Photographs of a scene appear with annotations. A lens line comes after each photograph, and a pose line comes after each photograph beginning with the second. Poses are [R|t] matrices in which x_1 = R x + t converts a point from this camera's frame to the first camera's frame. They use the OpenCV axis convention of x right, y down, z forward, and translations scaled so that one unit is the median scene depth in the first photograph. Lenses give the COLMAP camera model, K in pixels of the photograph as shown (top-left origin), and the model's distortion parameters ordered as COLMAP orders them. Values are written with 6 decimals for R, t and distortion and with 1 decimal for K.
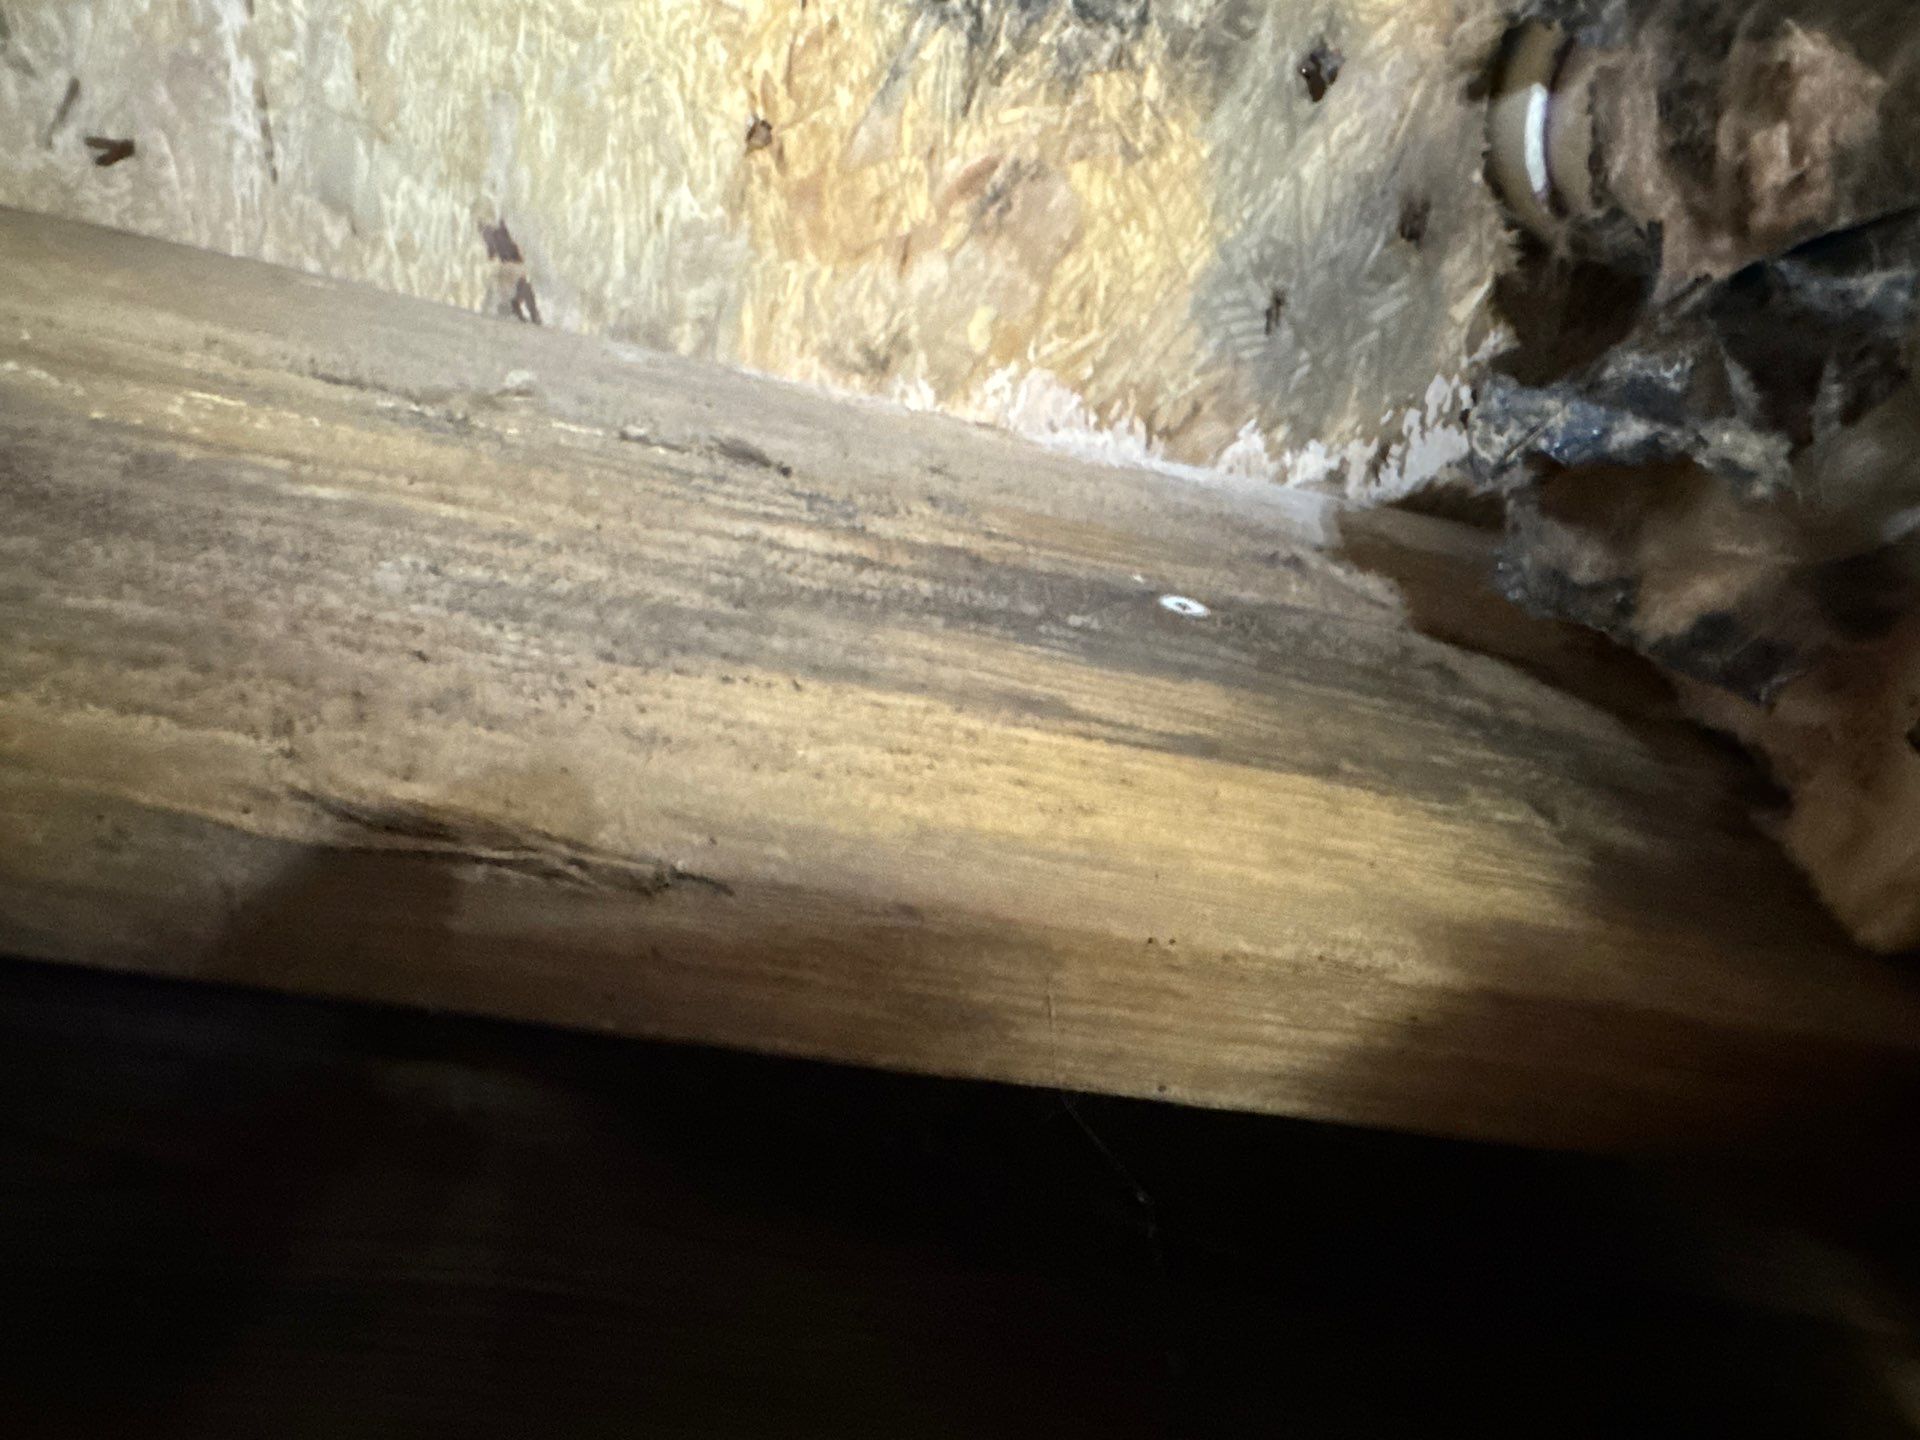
lens RADIAL K [[1227.1, 0, 958.8], [0, 1227.1, 718.8], [0, 0, 1]] dist [0.003035, -0.002652]
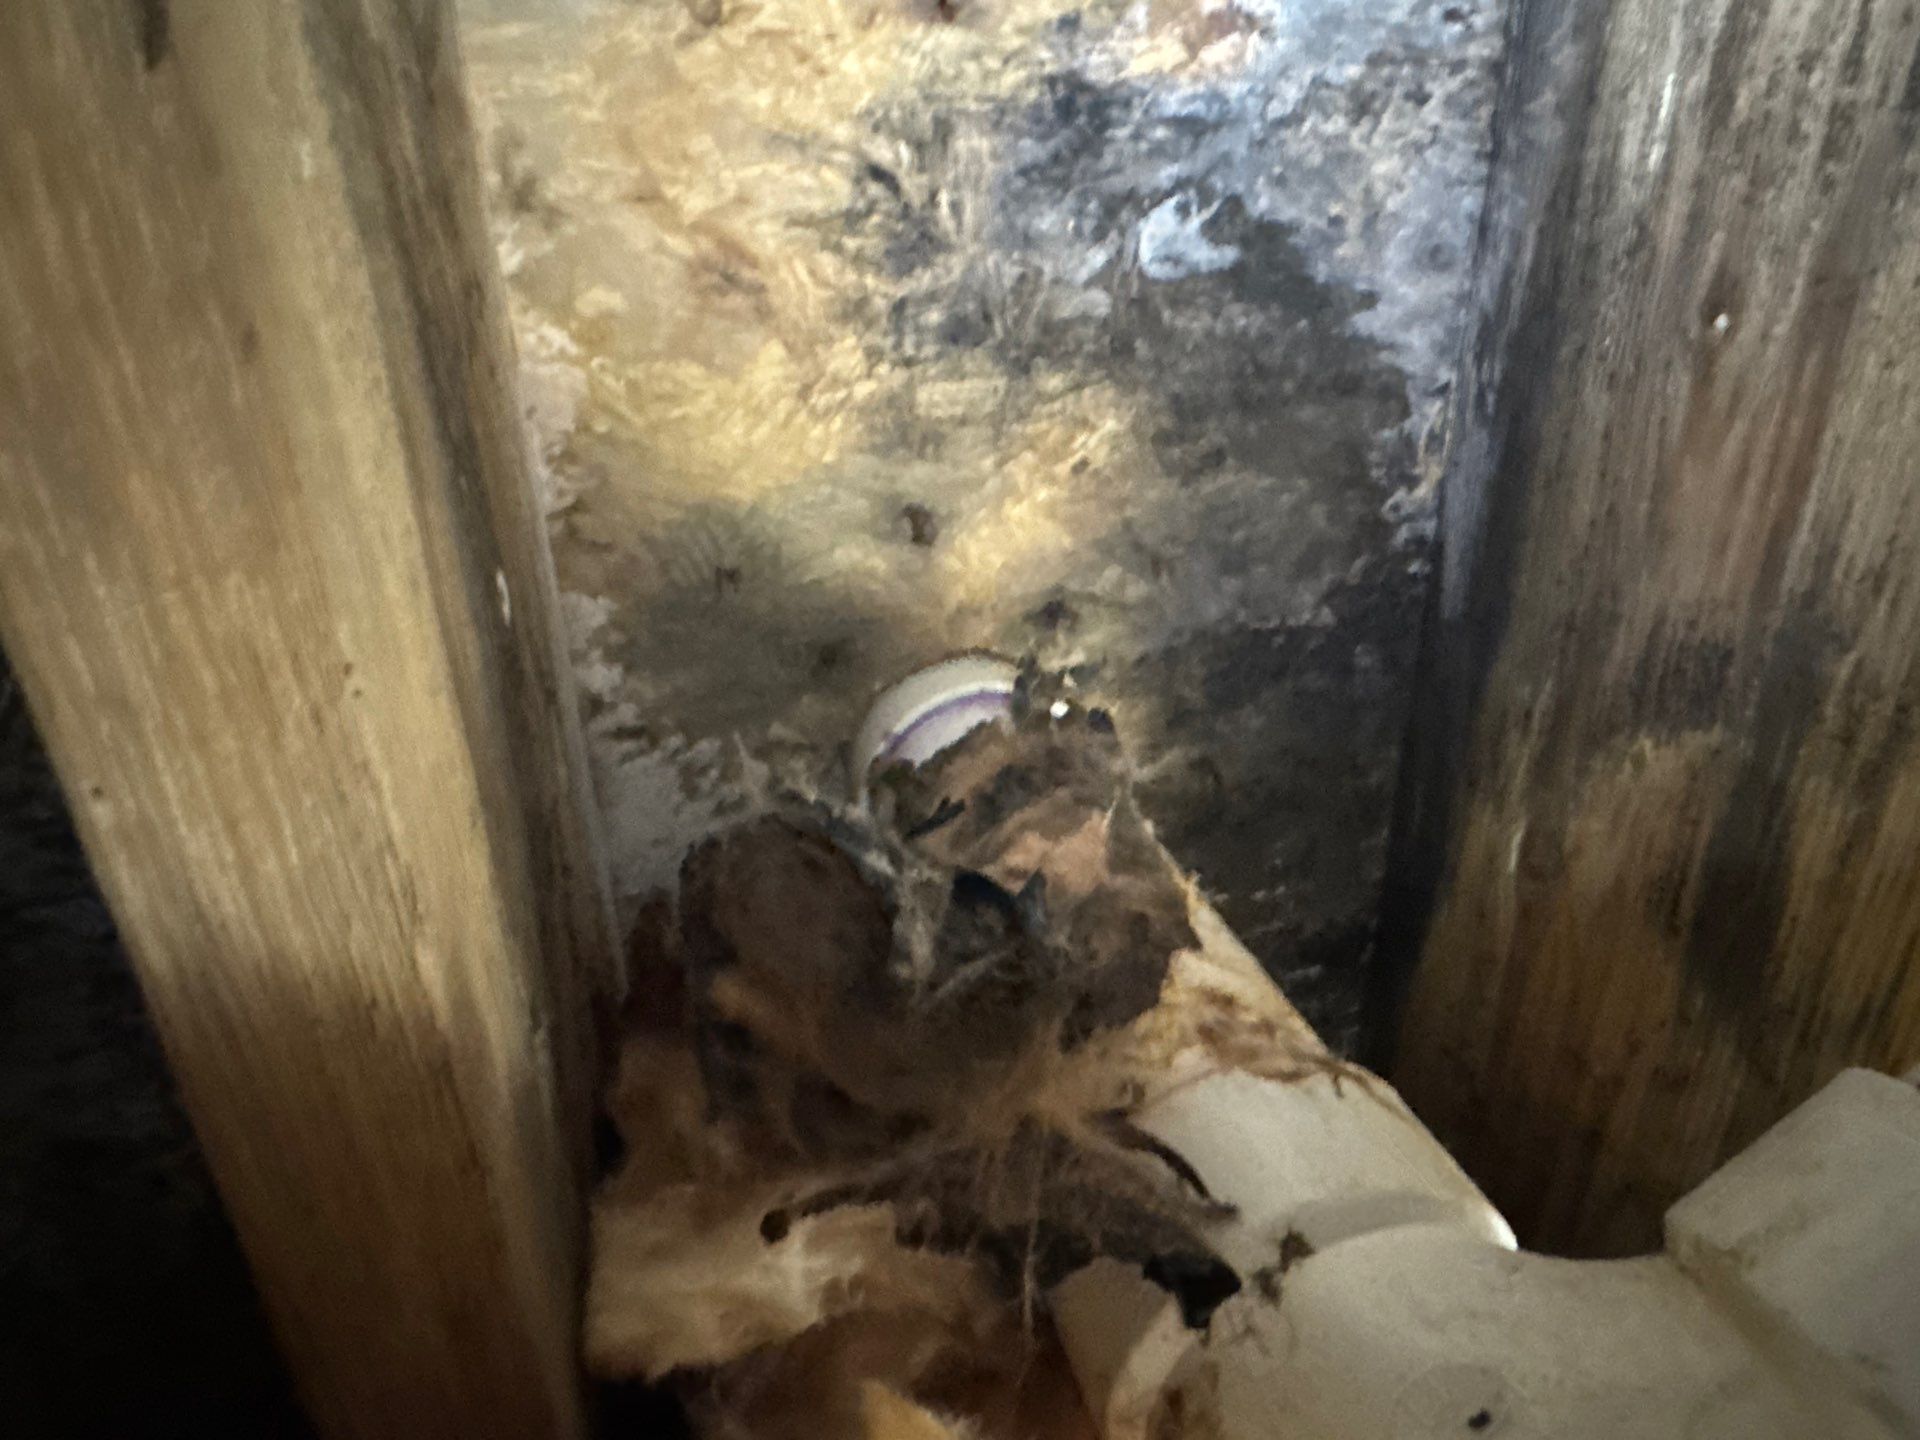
lens RADIAL K [[1227.1, 0, 962.4], [0, 1227.1, 722.5], [0, 0, 1]] dist [0.003035, -0.002652]
pose [[0.267705, 0.870773, 0.412418, -0.016875], [-0.683386, 0.473343, -0.555815, 0.186780], [-0.679204, -0.133046, 0.721790, 0.080503]]
